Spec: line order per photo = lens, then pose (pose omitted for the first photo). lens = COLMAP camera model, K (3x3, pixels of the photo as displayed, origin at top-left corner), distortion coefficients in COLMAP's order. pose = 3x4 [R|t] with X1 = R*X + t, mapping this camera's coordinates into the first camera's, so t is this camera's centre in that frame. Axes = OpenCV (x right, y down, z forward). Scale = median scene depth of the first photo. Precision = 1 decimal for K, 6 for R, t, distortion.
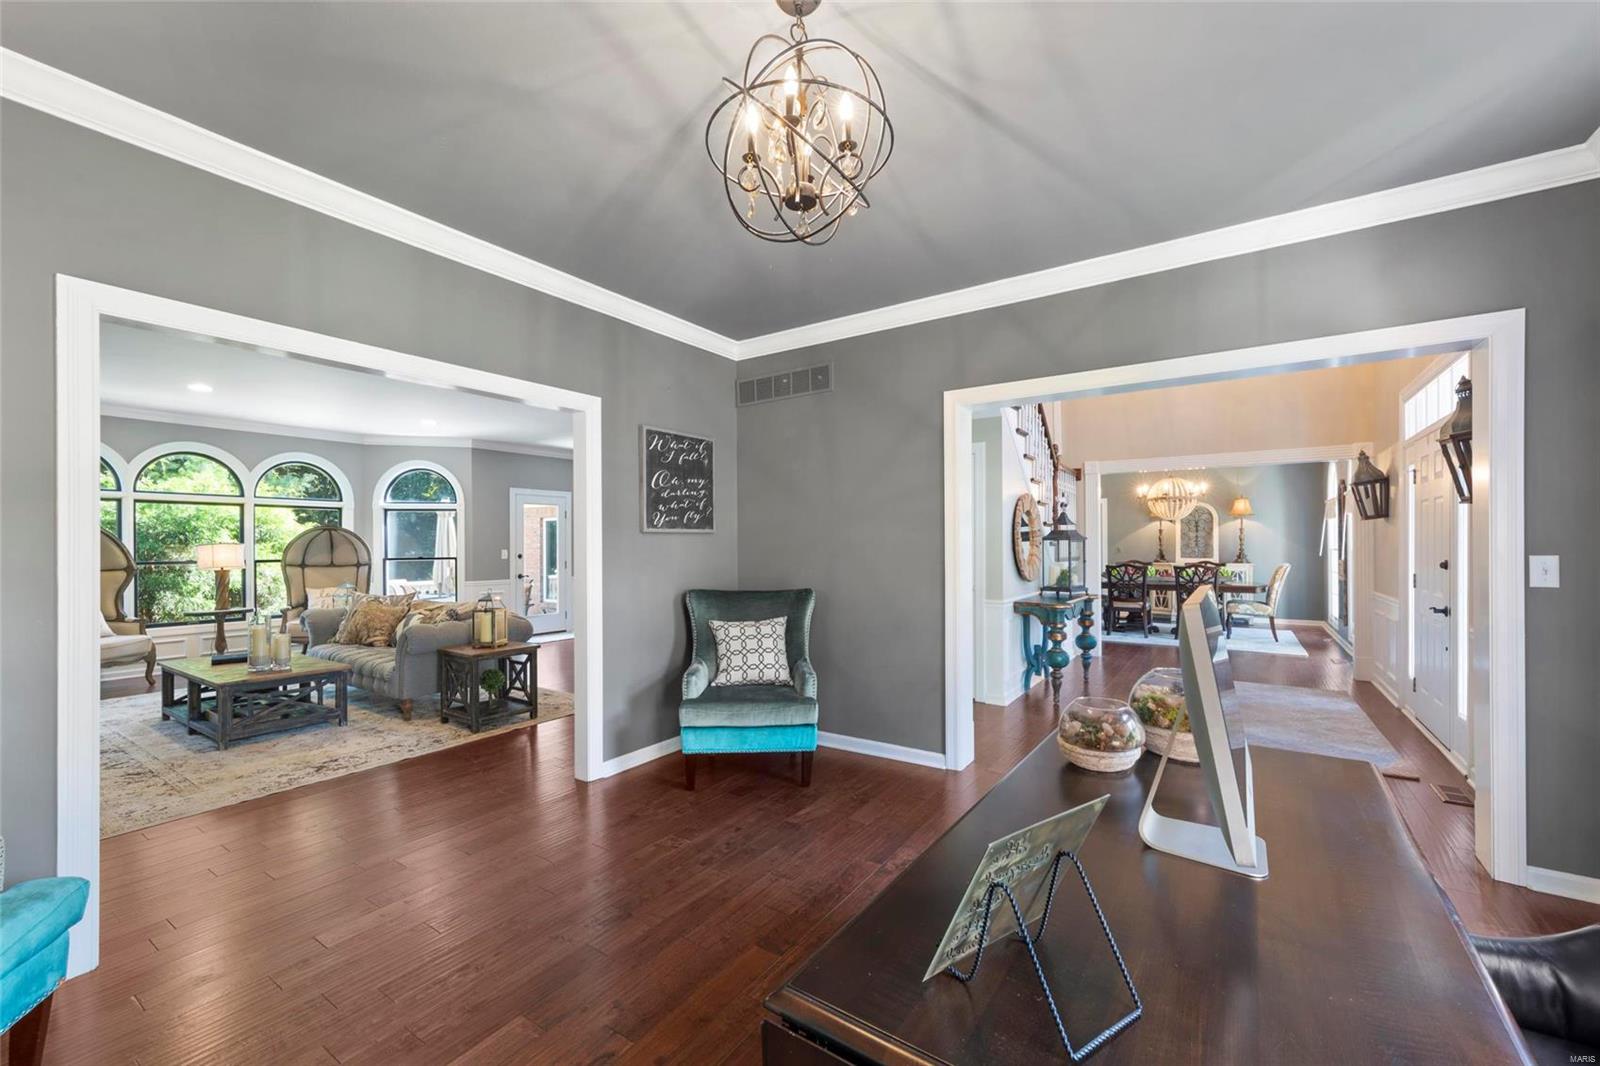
lens RADIAL K [[628.2, 0, 798.4], [0, 628.2, 543.0], [0, 0, 1]] dist [0.000345, -0.000107]
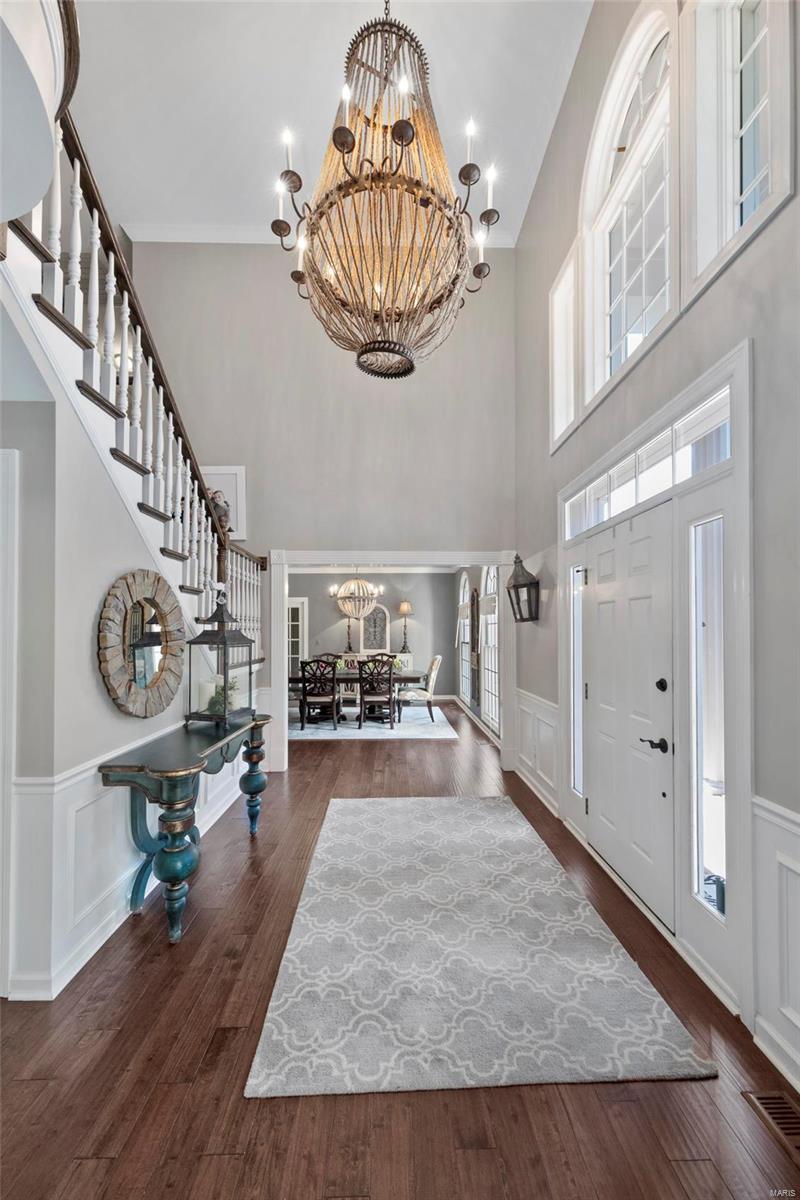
lens RADIAL K [[460.9, 0, 410.9], [0, 460.9, 624.2], [0, 0, 1]] dist [-0.000921, -0.000005]
pose [[0.795741, 0.010445, 0.605548, 0.194873], [-0.000822, 0.999869, -0.016167, -0.013260], [-0.605637, 0.012367, 0.795645, 0.323167]]
